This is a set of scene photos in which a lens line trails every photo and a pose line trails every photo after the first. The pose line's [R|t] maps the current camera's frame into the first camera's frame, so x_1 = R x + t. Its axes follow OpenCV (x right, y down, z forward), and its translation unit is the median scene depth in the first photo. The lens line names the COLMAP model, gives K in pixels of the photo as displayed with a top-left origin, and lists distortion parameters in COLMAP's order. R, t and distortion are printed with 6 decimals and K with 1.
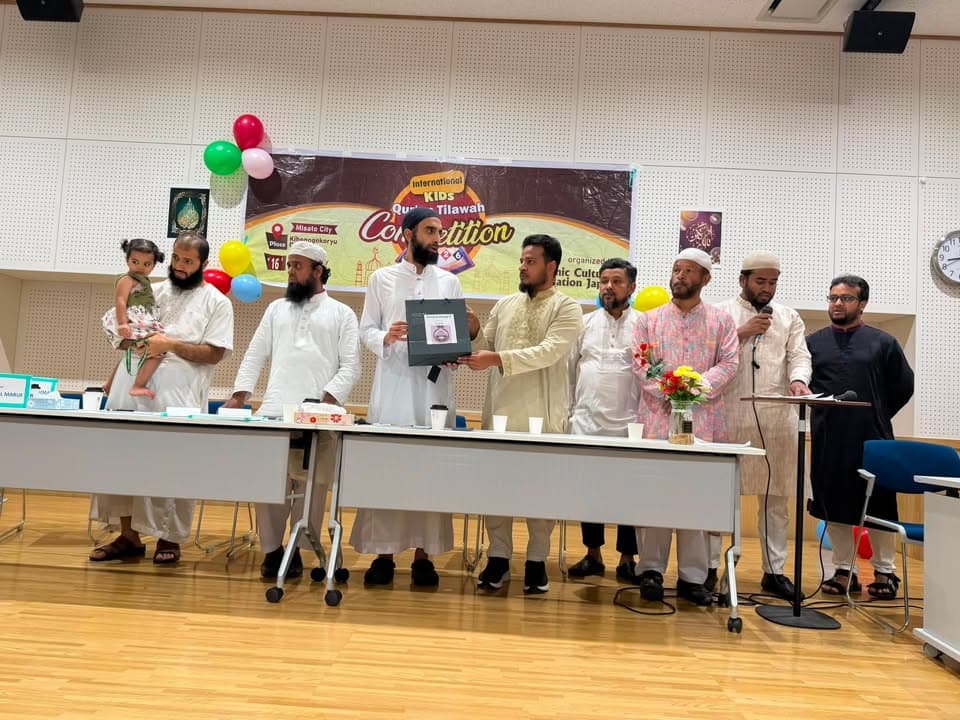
lens RADIAL K [[751.4, 0, 486.1], [0, 751.4, 375.1], [0, 0, 1]] dist [0.064736, -0.092755]
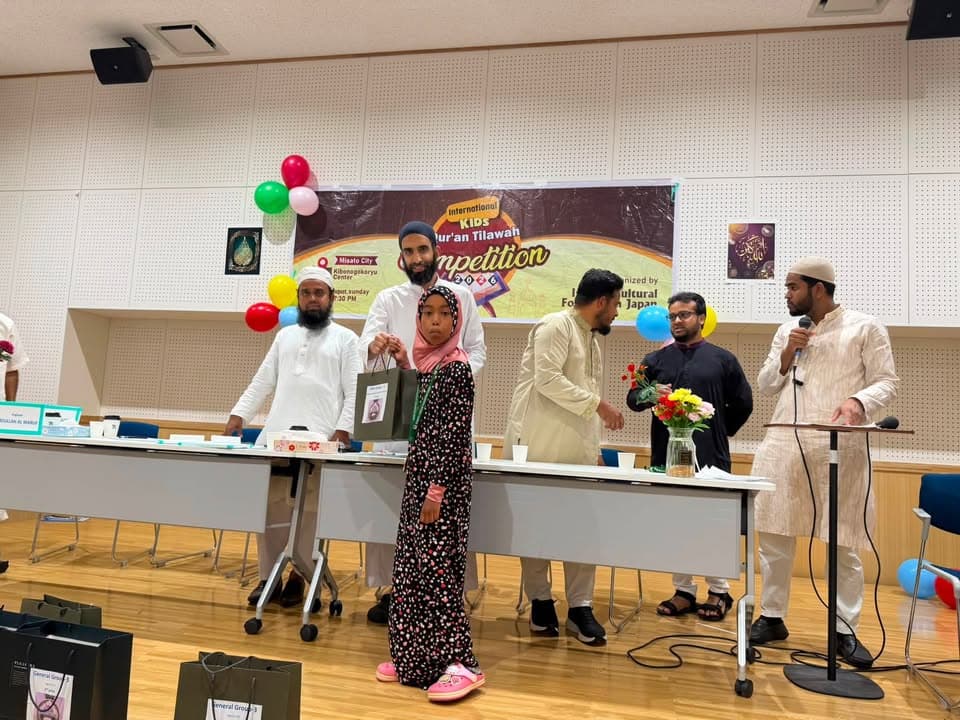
lens RADIAL K [[720.7, 0, 465.6], [0, 720.7, 370.9], [0, 0, 1]] dist [0.073043, -0.103104]
pose [[0.982711, -0.014999, -0.184537, 0.101571], [0.007052, 0.999022, -0.043643, 0.001395], [0.185011, 0.041588, 0.981856, 0.064560]]
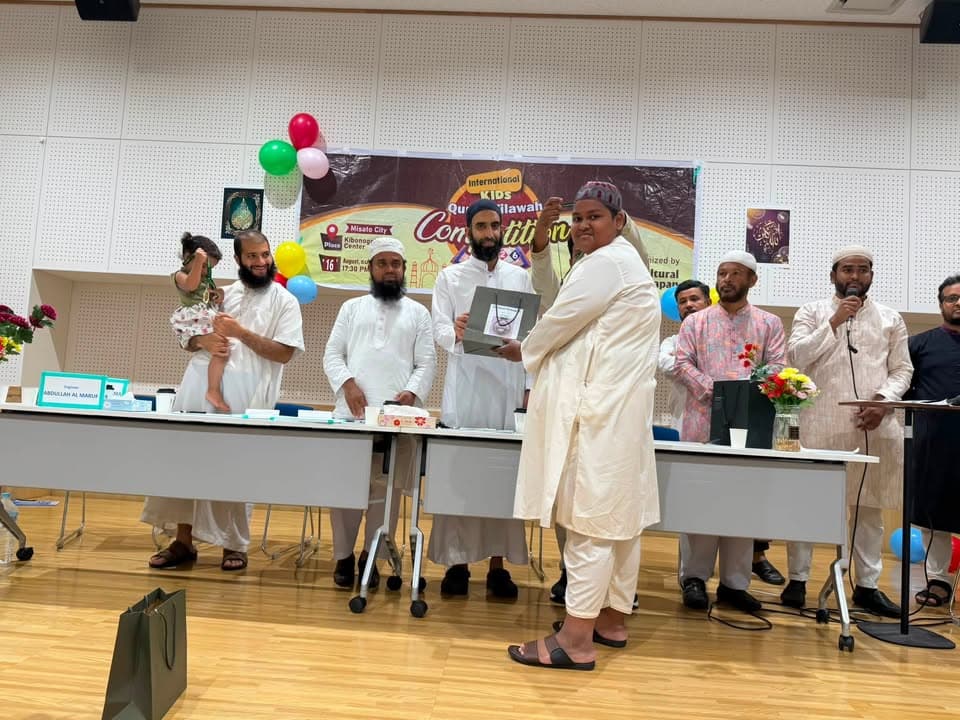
lens RADIAL K [[751.4, 0, 475.8], [0, 751.4, 371.6], [0, 0, 1]] dist [0.064736, -0.092755]
pose [[0.999580, 0.002434, -0.028868, -0.060399], [-0.002754, 0.999935, -0.011024, 0.002513], [0.028839, 0.011098, 0.999522, 0.024776]]
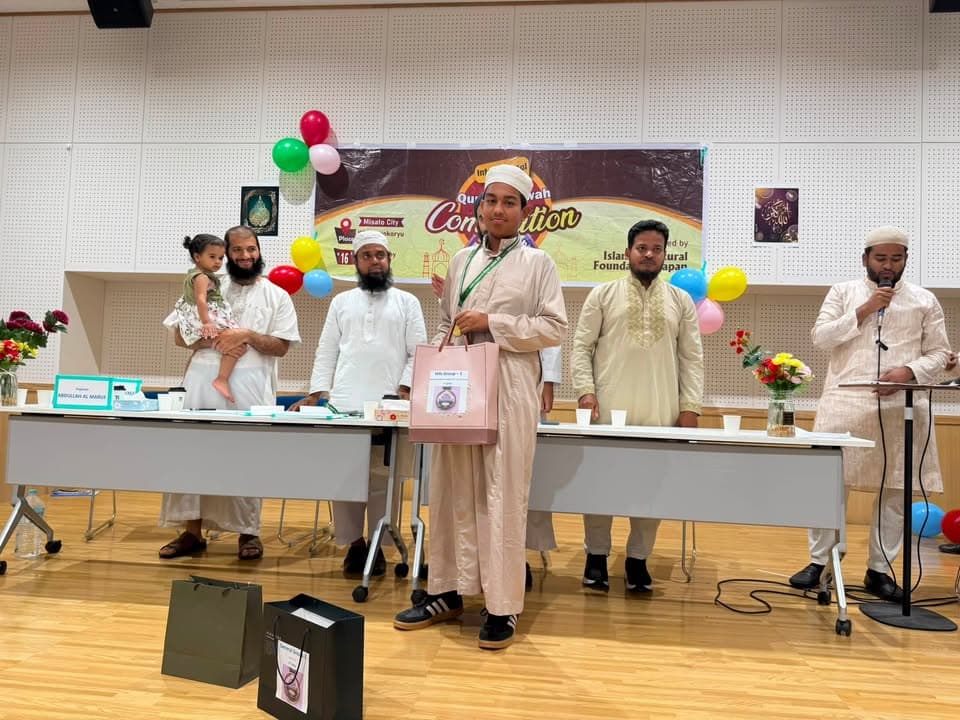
lens RADIAL K [[720.7, 0, 483.2], [0, 720.7, 372.6], [0, 0, 1]] dist [0.073043, -0.103104]
pose [[0.997011, -0.022047, -0.074048, -0.024996], [0.023605, 0.999517, 0.020237, -0.008812], [0.073566, -0.021924, 0.997049, 0.042093]]
